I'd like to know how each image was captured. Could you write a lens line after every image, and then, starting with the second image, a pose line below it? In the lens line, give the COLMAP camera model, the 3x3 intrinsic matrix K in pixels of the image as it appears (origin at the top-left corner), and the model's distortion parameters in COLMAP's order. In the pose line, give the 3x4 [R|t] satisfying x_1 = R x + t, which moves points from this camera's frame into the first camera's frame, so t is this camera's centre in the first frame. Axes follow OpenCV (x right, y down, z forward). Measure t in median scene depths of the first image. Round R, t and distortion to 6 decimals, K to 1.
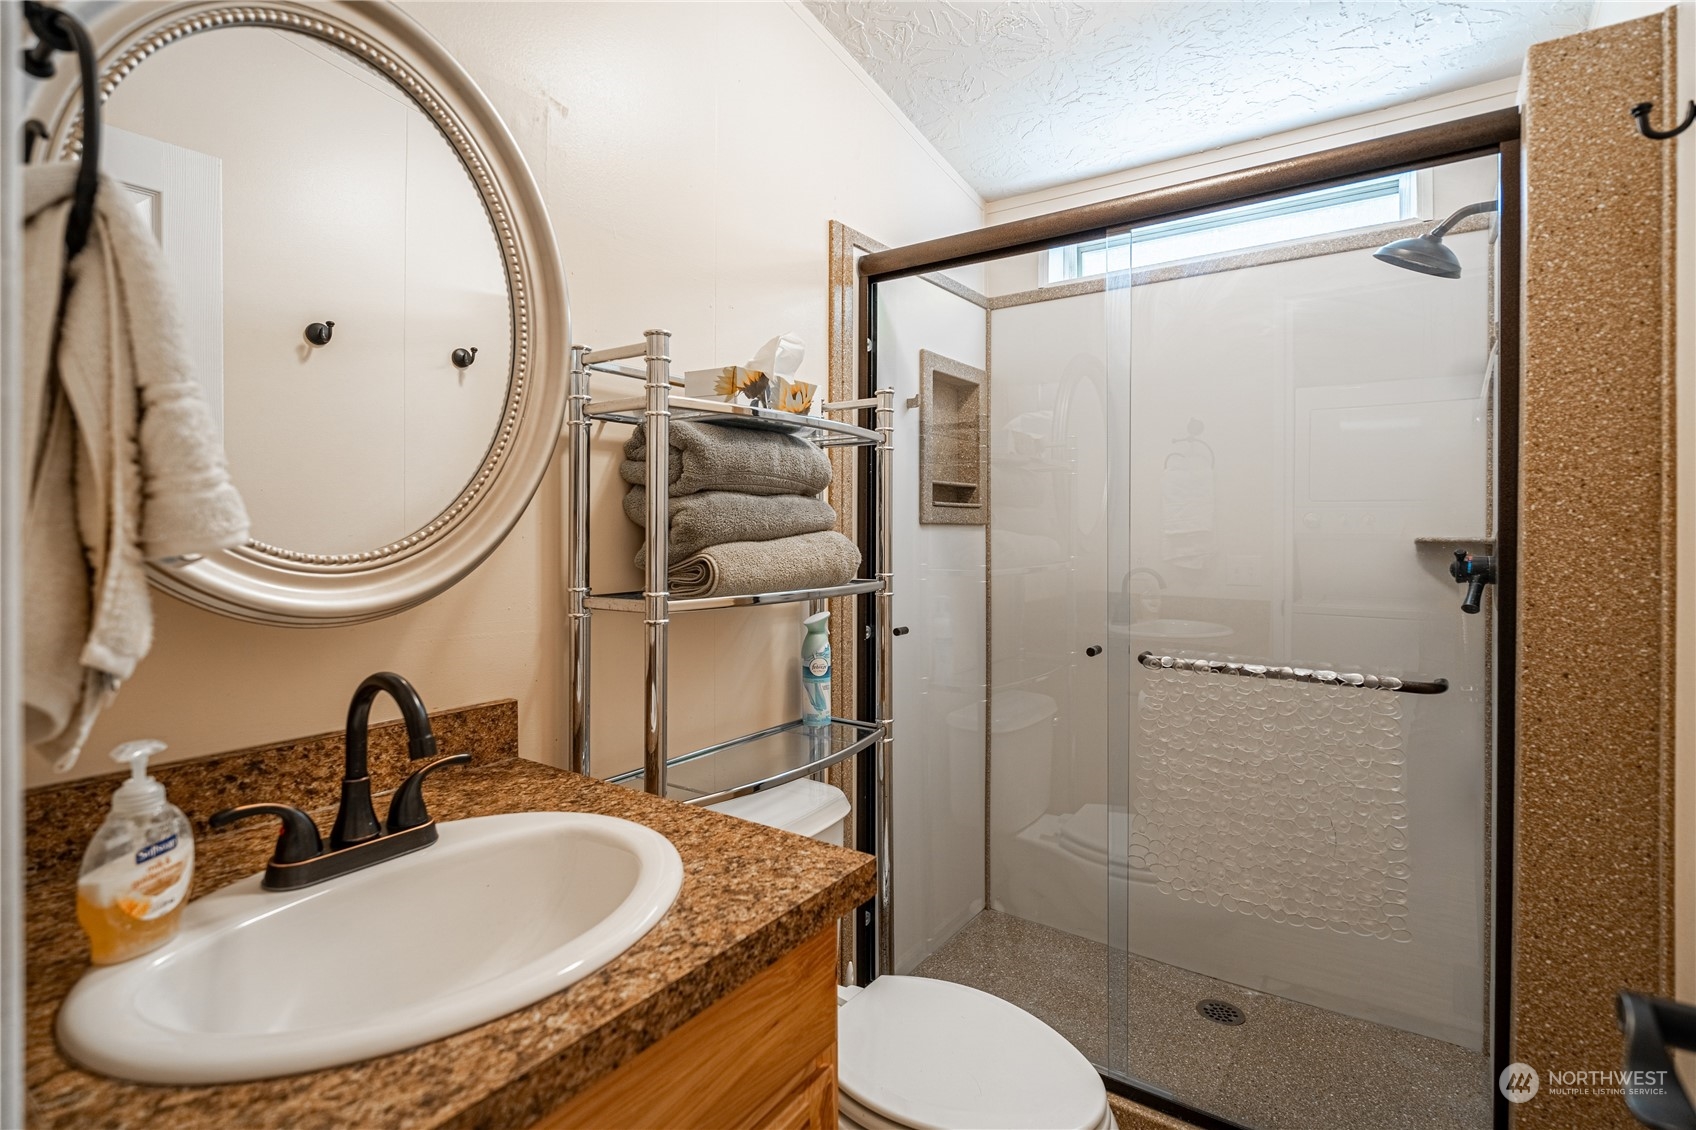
lens RADIAL K [[837.3, 0, 853.0], [0, 837.3, 538.6], [0, 0, 1]] dist [-0.005977, 0.000072]
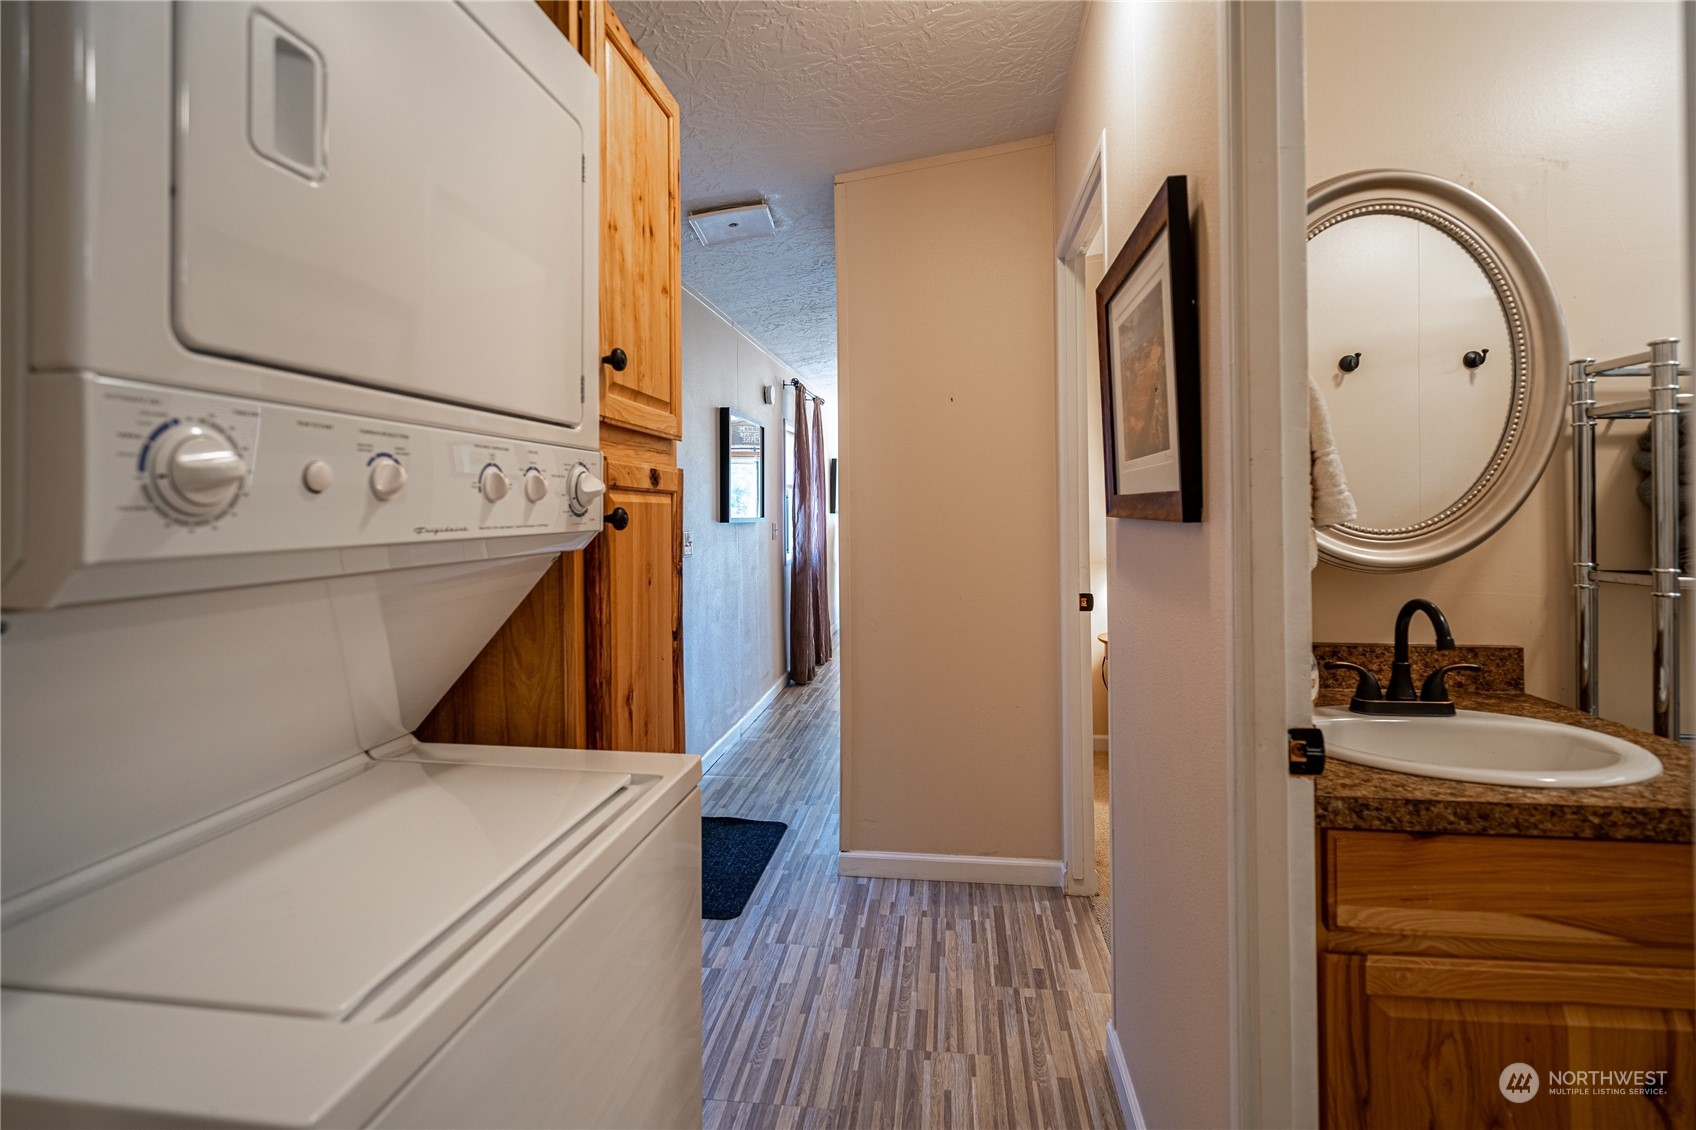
lens RADIAL K [[845.9, 0, 849.9], [0, 845.9, 487.2], [0, 0, 1]] dist [-0.002940, 0.000967]
pose [[0.474090, -0.024322, -0.880141, 0.269194], [-0.012968, 0.999317, -0.034601, 0.007176], [0.880381, 0.027818, 0.473451, -0.557173]]
